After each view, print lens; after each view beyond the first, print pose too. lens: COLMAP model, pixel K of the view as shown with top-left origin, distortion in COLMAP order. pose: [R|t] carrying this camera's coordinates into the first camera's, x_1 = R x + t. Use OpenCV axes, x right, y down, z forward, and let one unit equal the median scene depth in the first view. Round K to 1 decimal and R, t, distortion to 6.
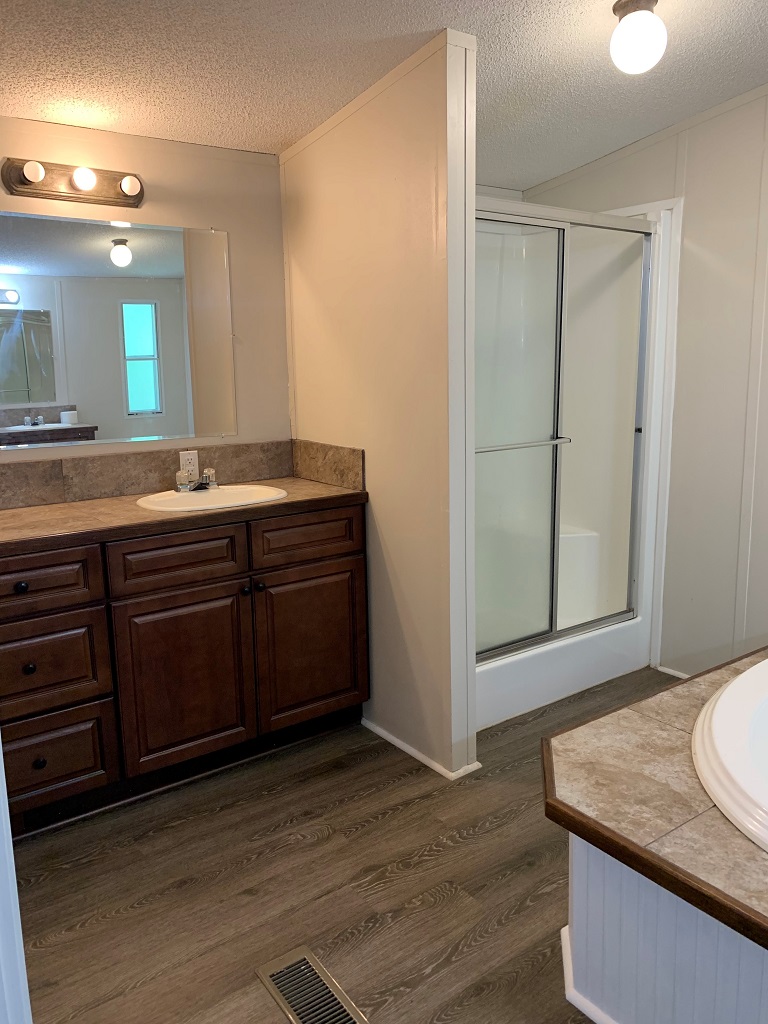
lens RADIAL K [[786.8, 0, 385.9], [0, 786.8, 506.3], [0, 0, 1]] dist [0.006535, -0.009692]
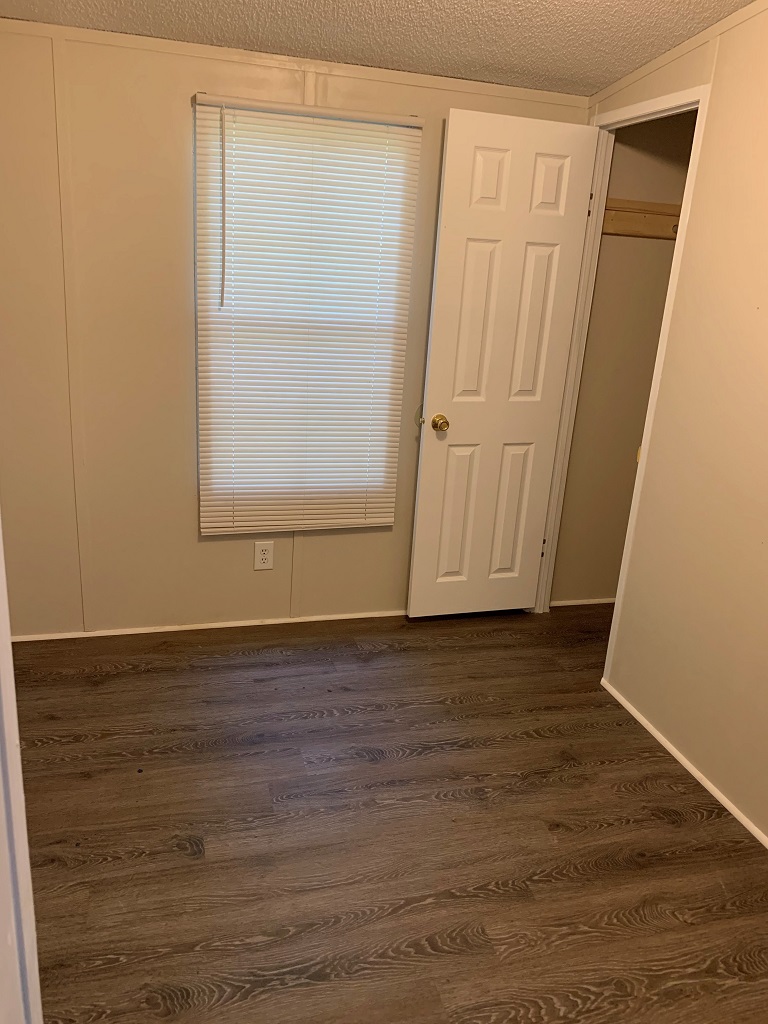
lens RADIAL K [[786.8, 0, 381.6], [0, 786.8, 519.7], [0, 0, 1]] dist [0.006535, -0.009692]
pose [[-0.934624, -0.148034, 0.323363, -0.156081], [0.014783, 0.892293, 0.451215, -0.370586], [-0.355330, 0.426497, -0.831770, 1.652232]]
